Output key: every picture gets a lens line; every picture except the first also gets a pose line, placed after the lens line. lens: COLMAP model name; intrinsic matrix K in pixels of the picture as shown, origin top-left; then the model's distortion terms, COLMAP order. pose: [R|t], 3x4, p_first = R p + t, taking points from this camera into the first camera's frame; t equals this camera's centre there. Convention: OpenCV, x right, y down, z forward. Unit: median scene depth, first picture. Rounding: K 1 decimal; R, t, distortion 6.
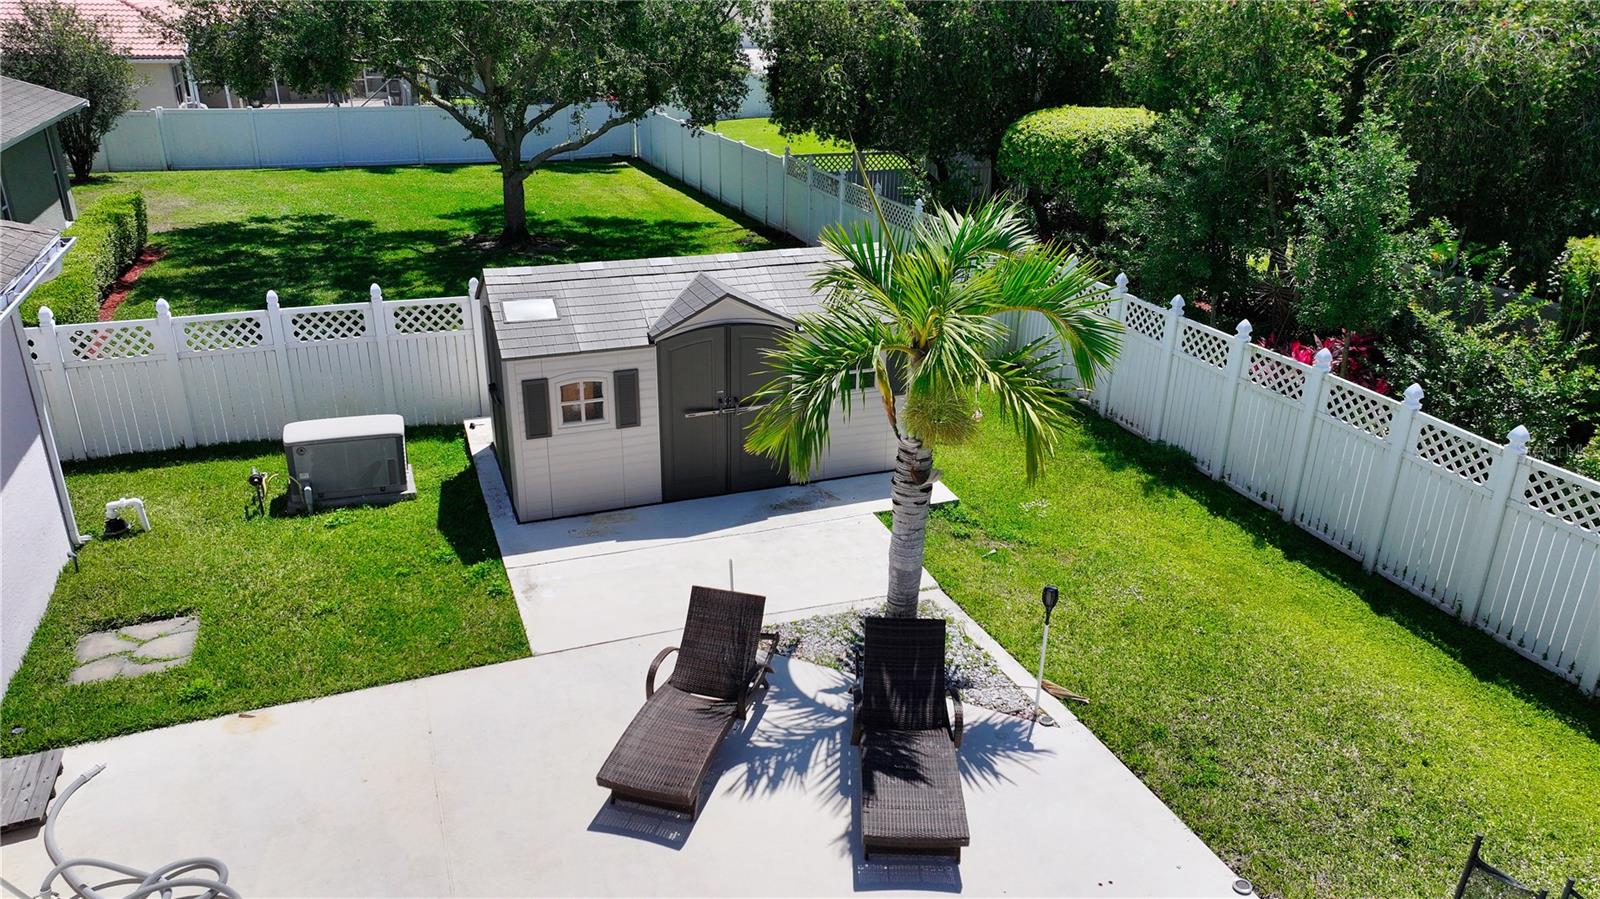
lens RADIAL K [[1126.0, 0, 806.7], [0, 1126.0, 450.9], [0, 0, 1]] dist [-0.001542, 0.017239]
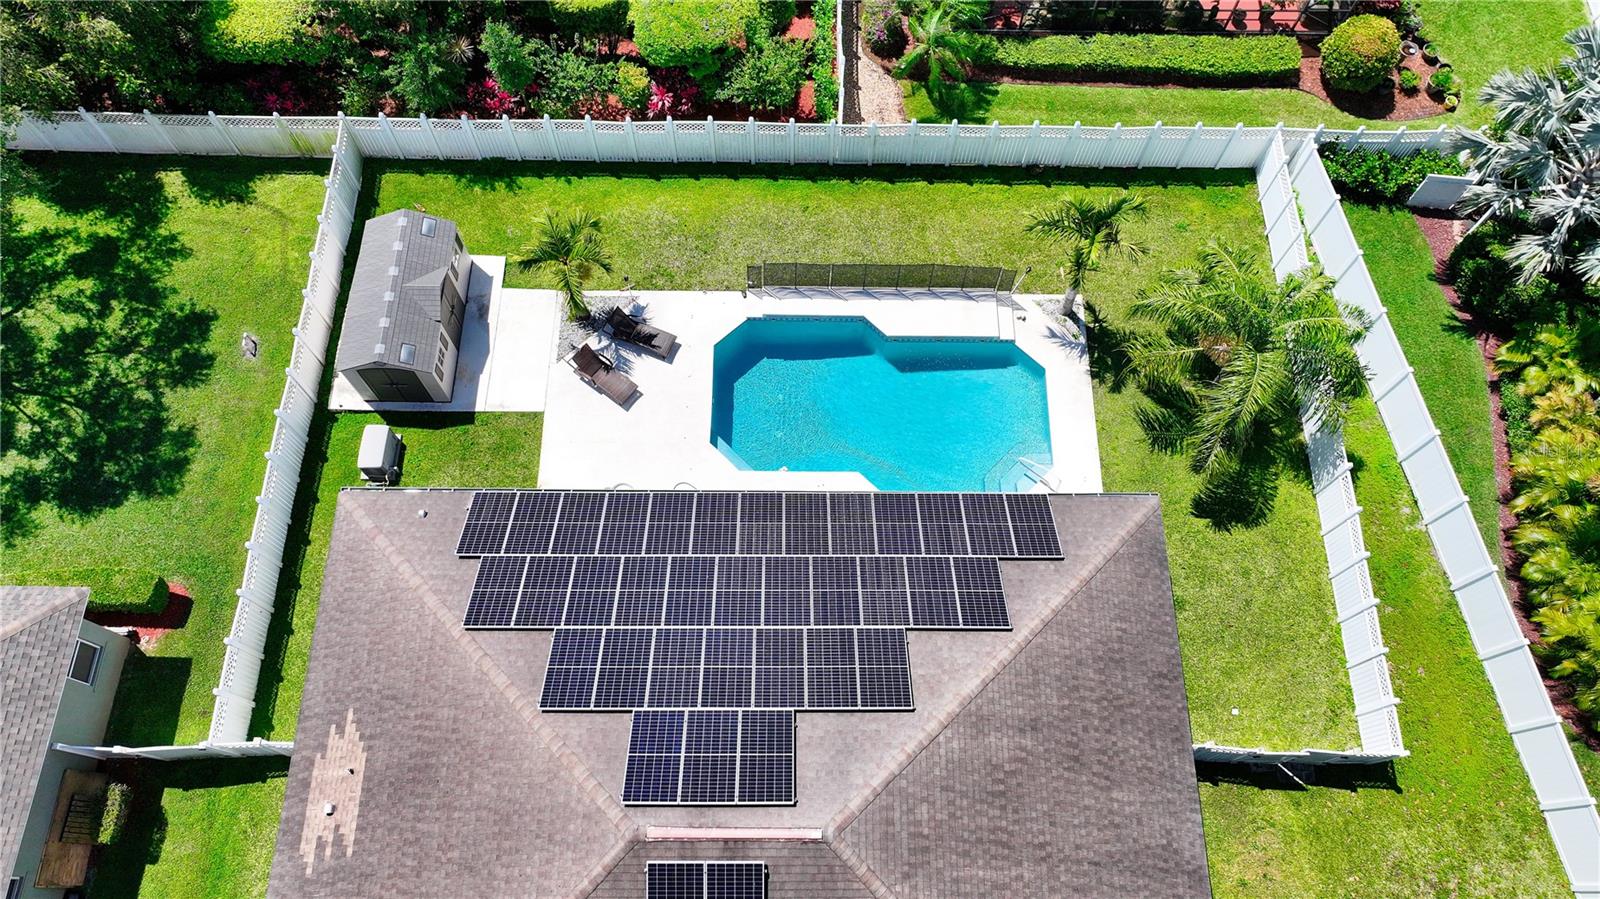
lens RADIAL K [[1126.0, 0, 800.9], [0, 1126.0, 450.6], [0, 0, 1]] dist [-0.001542, 0.017239]
pose [[0.374119, -0.859866, 0.347371, -0.982387], [0.355921, 0.479017, 0.802411, -1.735612], [-0.856362, -0.176560, 0.485253, -1.013810]]
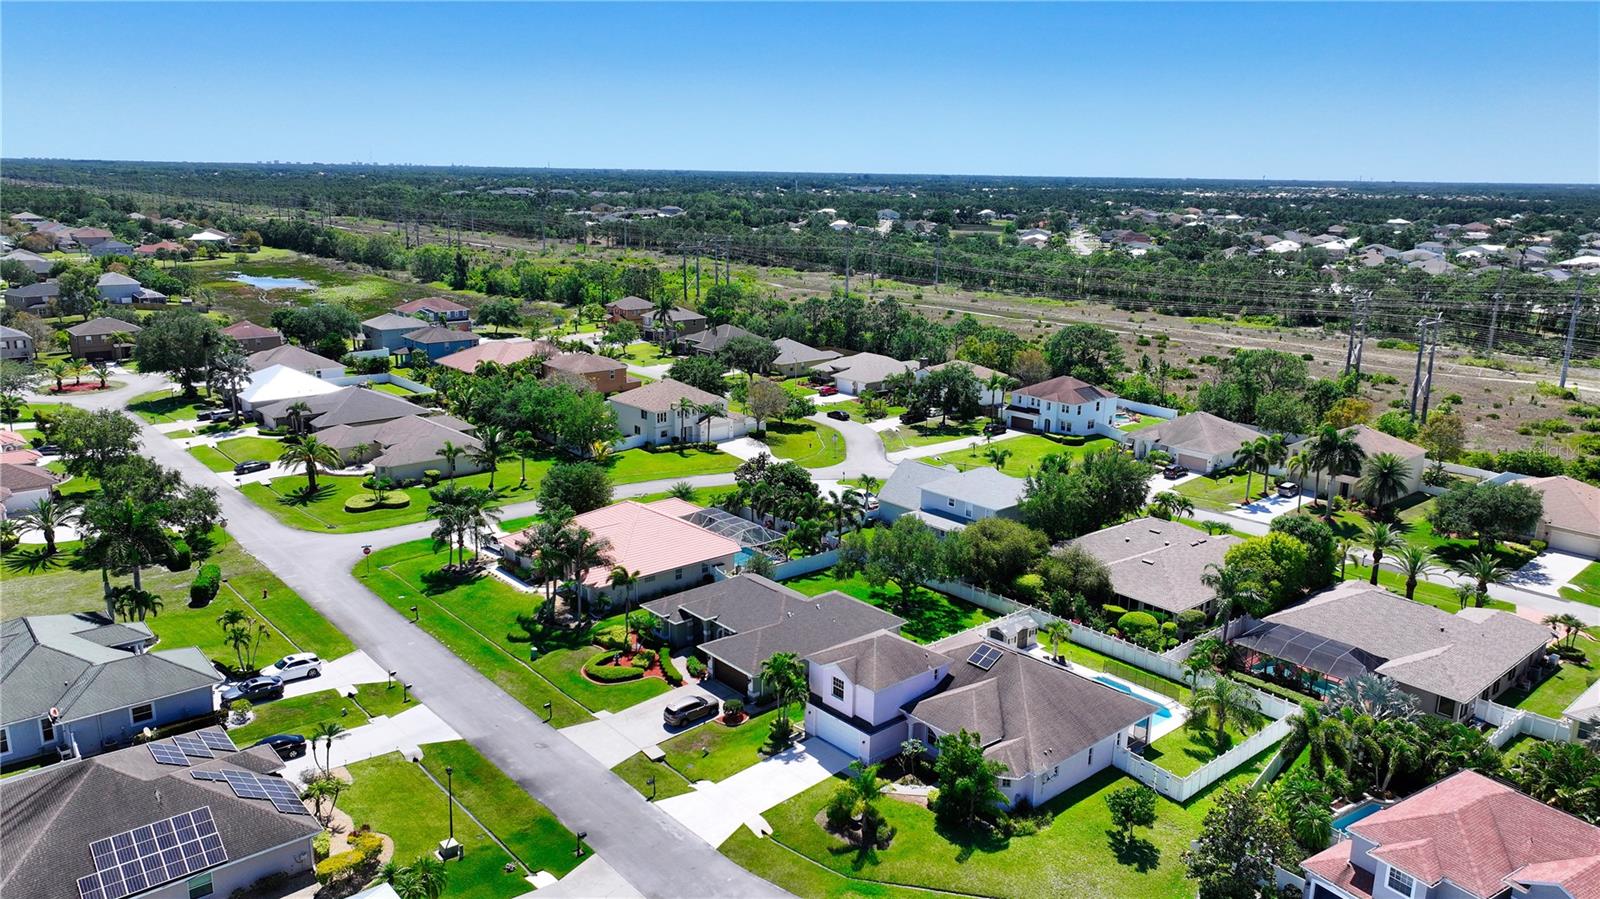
lens RADIAL K [[1126.0, 0, 796.1], [0, 1126.0, 441.1], [0, 0, 1]] dist [-0.001542, 0.017239]
pose [[0.944326, -0.081909, 0.318652, -4.604569], [0.129805, 0.982704, -0.132074, -0.651715], [-0.302322, 0.166084, 0.938625, -7.256260]]
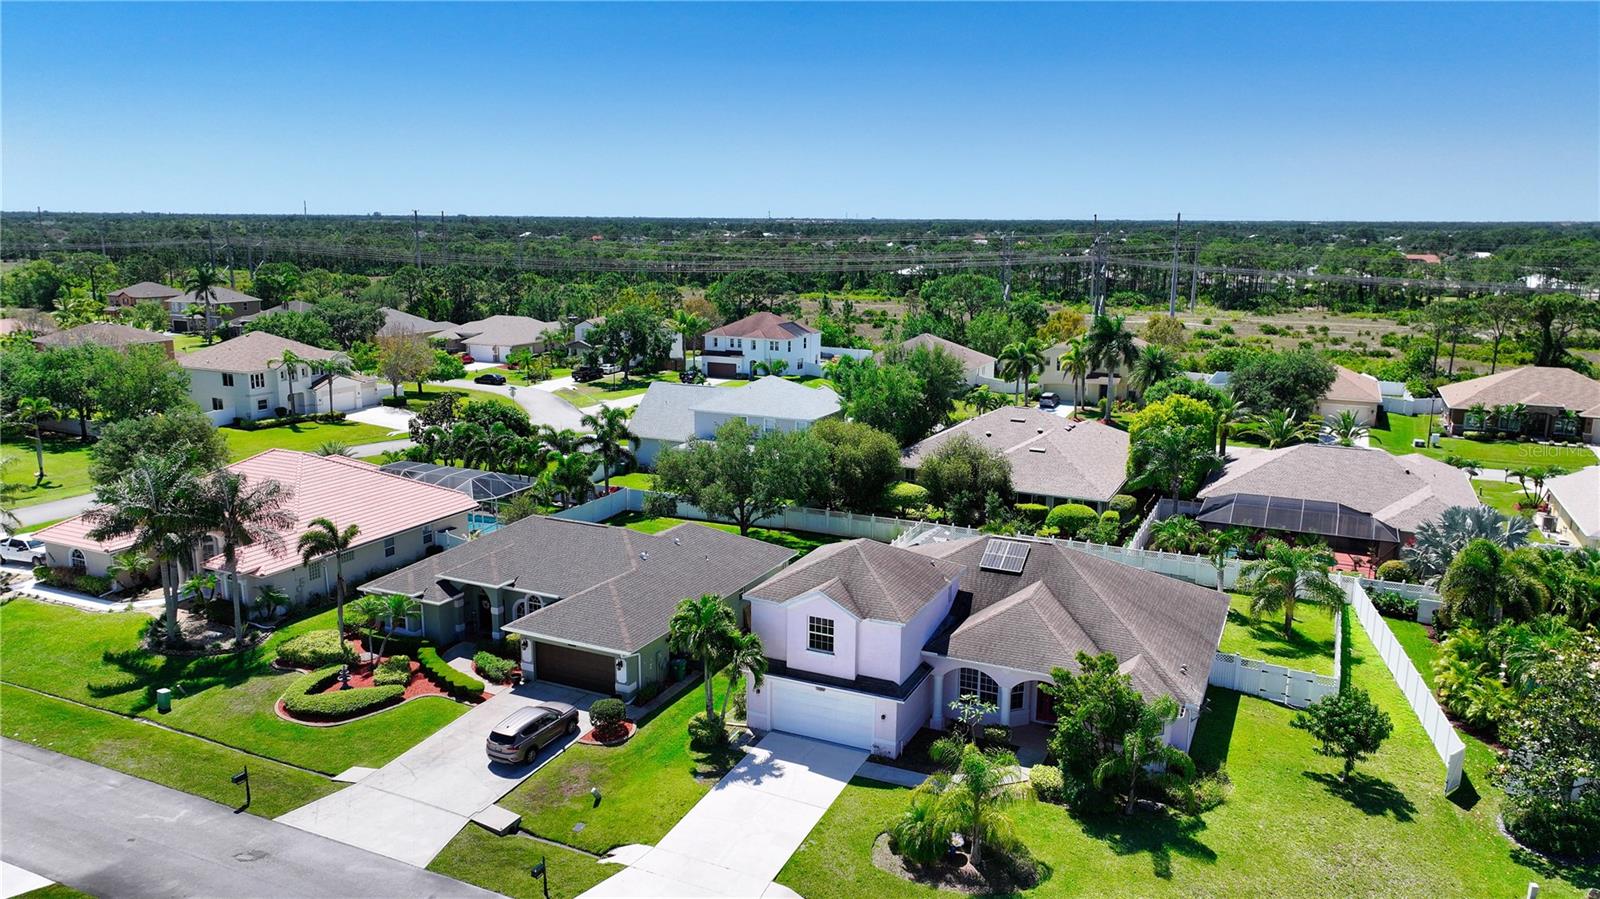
lens RADIAL K [[1126.0, 0, 797.7], [0, 1126.0, 457.5], [0, 0, 1]] dist [-0.001542, 0.017239]
pose [[0.731161, -0.156180, 0.664087, -4.913040], [0.270058, 0.960184, -0.071519, -0.359337], [-0.626476, 0.231634, 0.744227, -3.367038]]
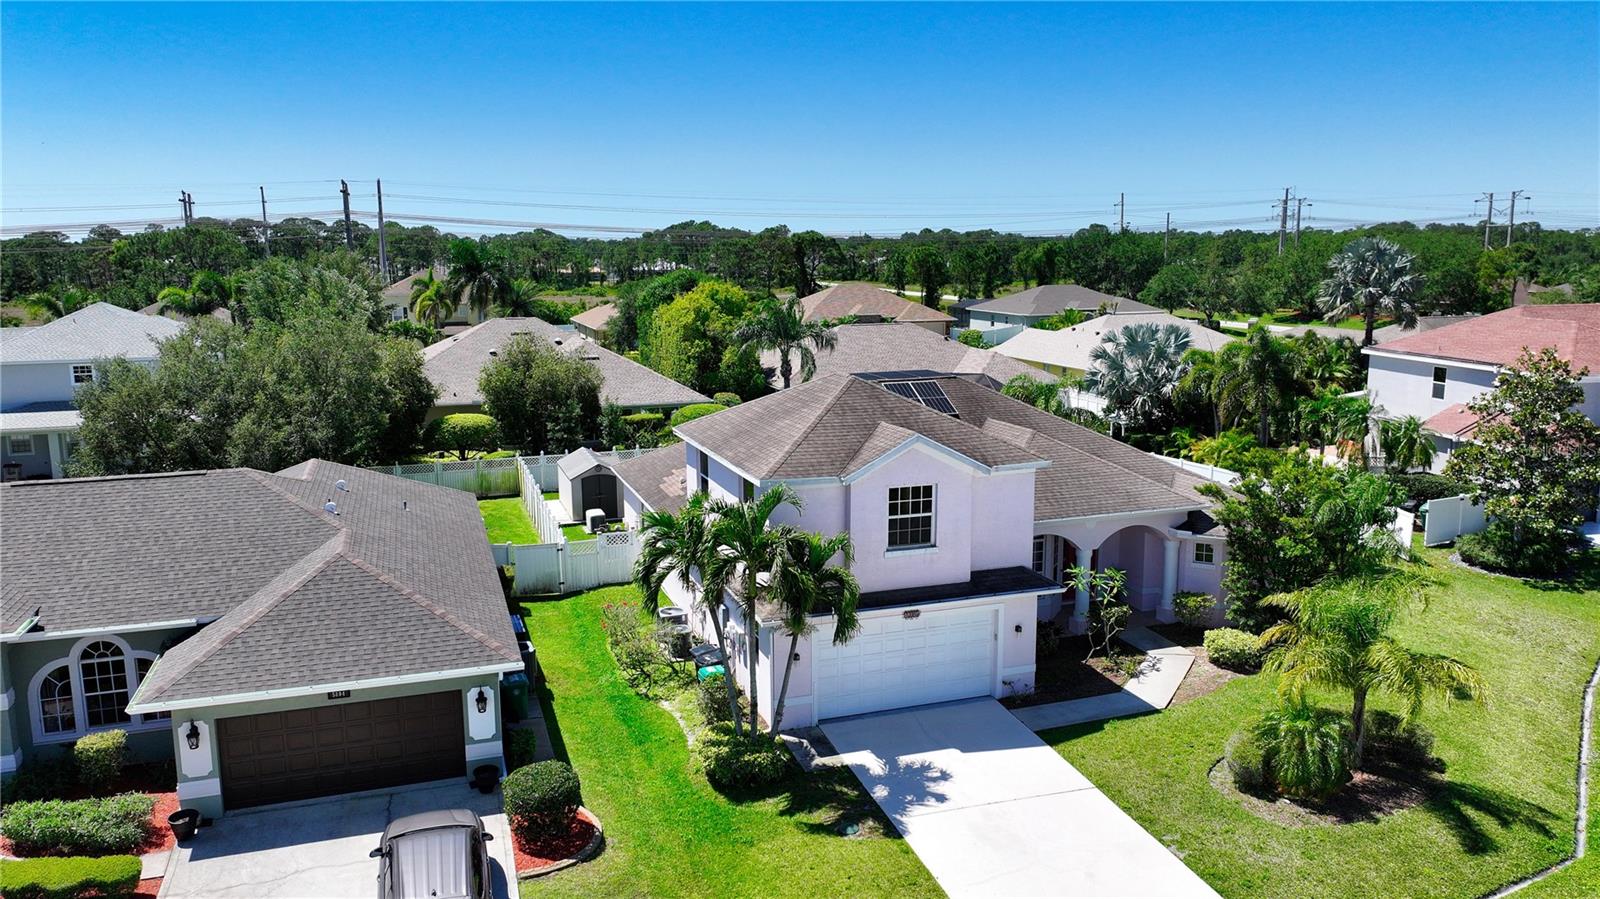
lens RADIAL K [[1126.0, 0, 802.1], [0, 1126.0, 483.0], [0, 0, 1]] dist [-0.001542, 0.017239]
pose [[0.052063, -0.219257, 0.974277, -4.448020], [0.394622, 0.900716, 0.181615, -0.589527], [-0.917368, 0.375015, 0.133418, -0.203254]]
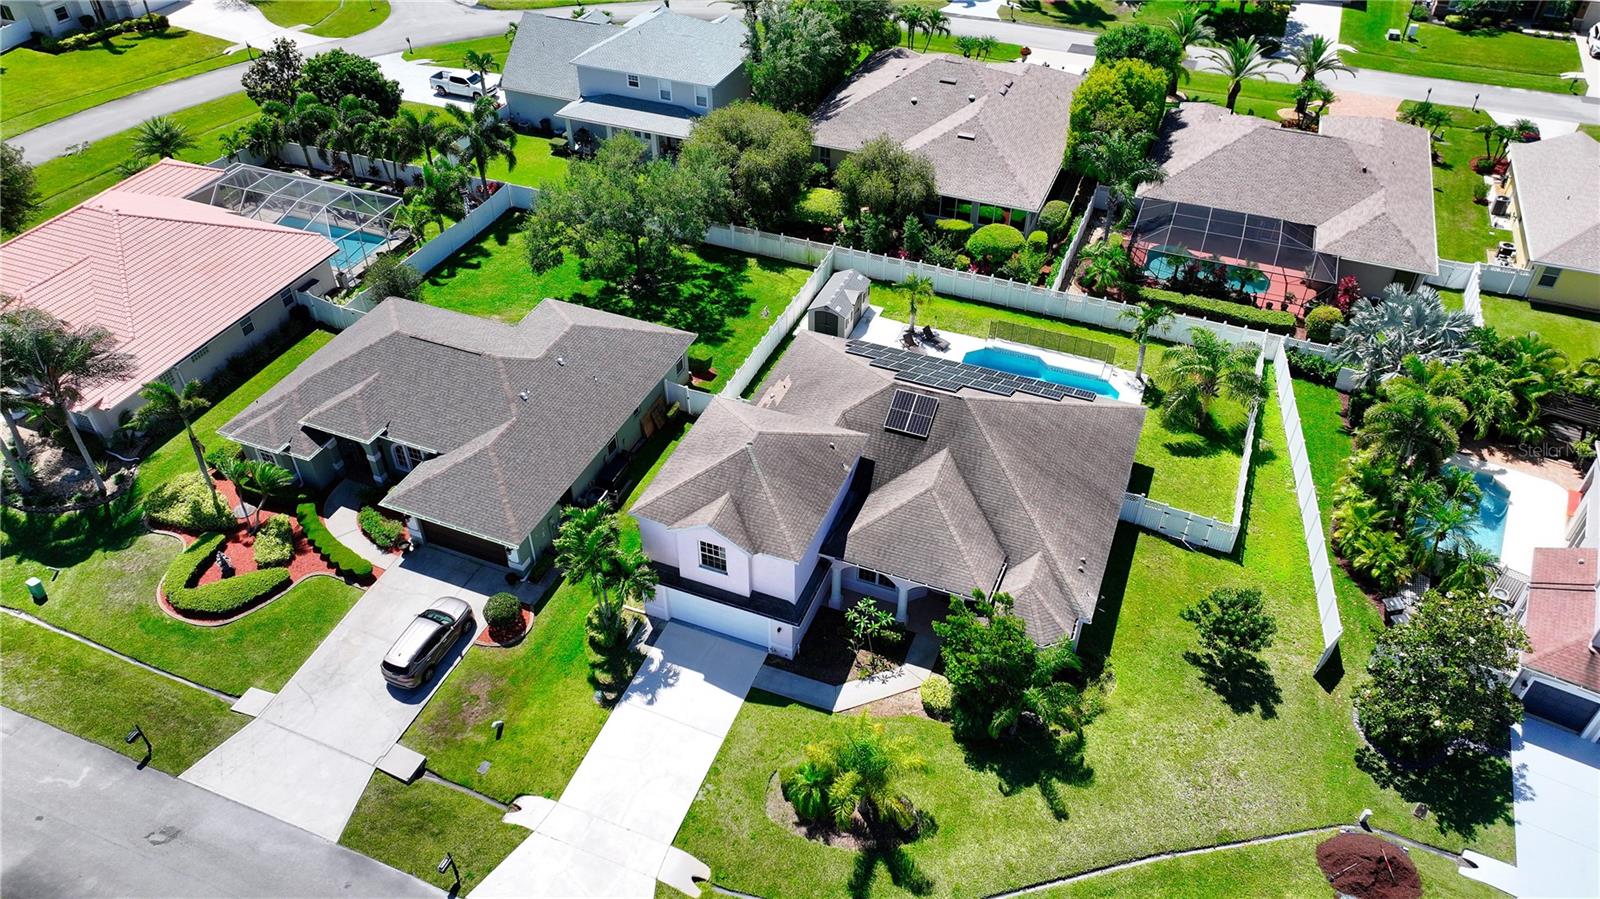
lens RADIAL K [[1126.0, 0, 797.1], [0, 1126.0, 450.0], [0, 0, 1]] dist [-0.001542, 0.017239]
pose [[0.688706, -0.479205, 0.544102, -3.946133], [0.290868, 0.870017, 0.398077, -1.887120], [-0.664139, -0.115896, 0.738571, -3.276522]]
